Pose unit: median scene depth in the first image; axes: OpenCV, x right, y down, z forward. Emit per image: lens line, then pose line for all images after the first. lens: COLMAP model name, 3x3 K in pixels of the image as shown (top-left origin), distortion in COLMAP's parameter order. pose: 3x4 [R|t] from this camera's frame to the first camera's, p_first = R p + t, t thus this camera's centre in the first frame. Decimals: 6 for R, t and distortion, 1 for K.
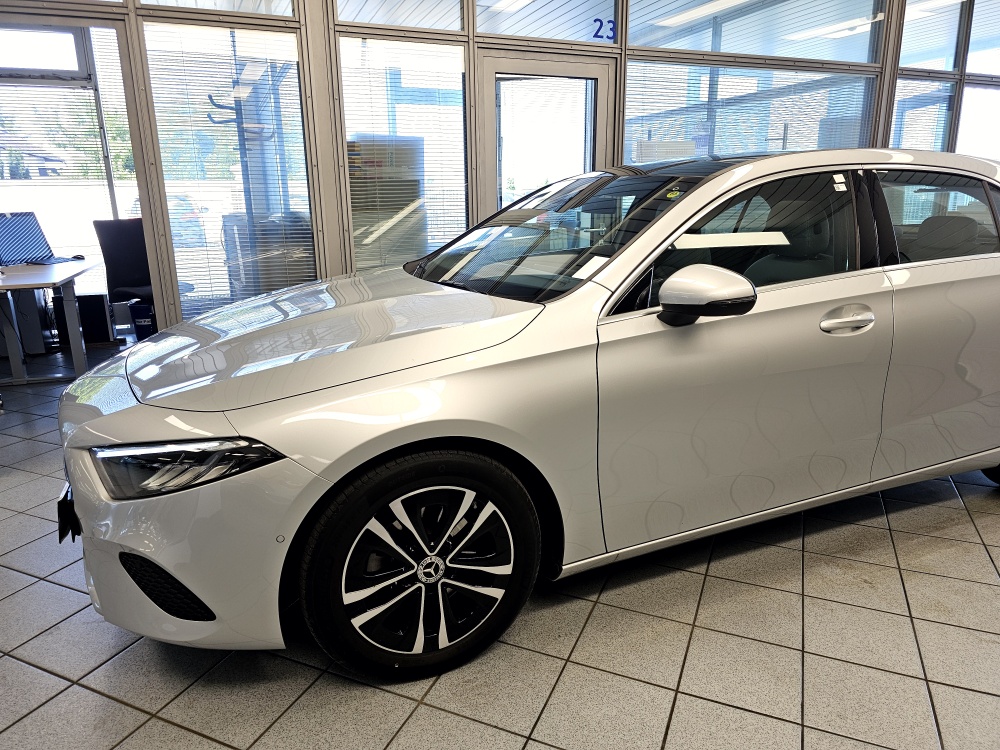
lens RADIAL K [[663.4, 0, 465.7], [0, 663.4, 367.4], [0, 0, 1]] dist [0.054197, -0.048907]
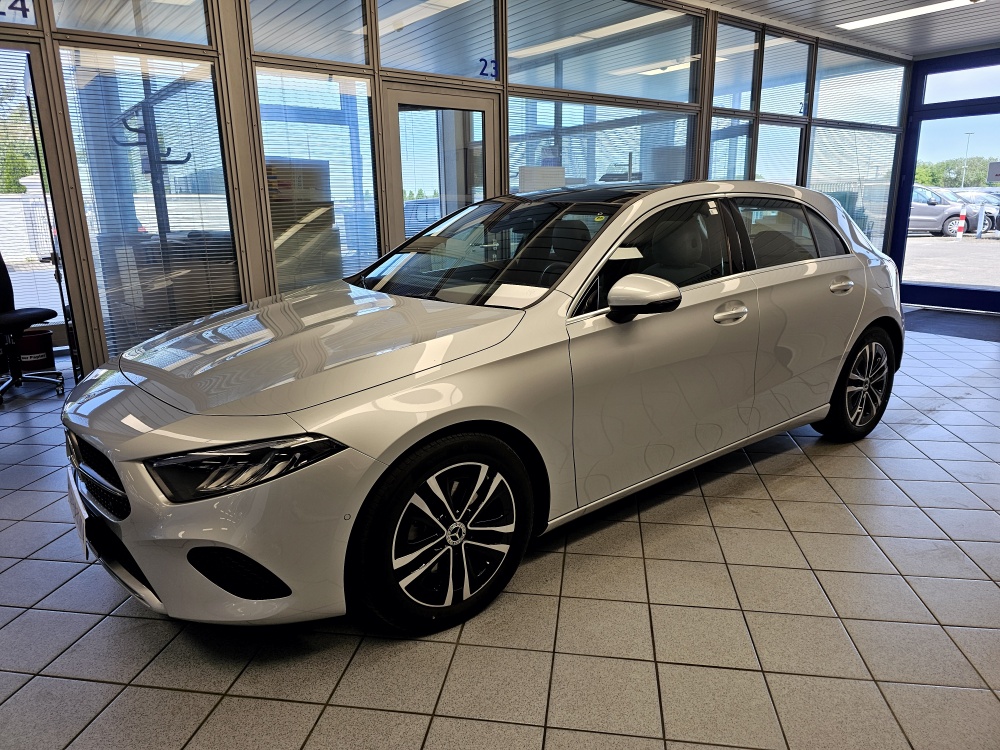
lens RADIAL K [[667.4, 0, 462.3], [0, 667.4, 374.8], [0, 0, 1]] dist [0.062174, -0.064348]
pose [[0.968833, -0.065106, 0.239007, -0.283917], [0.067318, 0.997731, -0.001093, 0.017591], [-0.238394, 0.017148, 0.971017, -0.164471]]
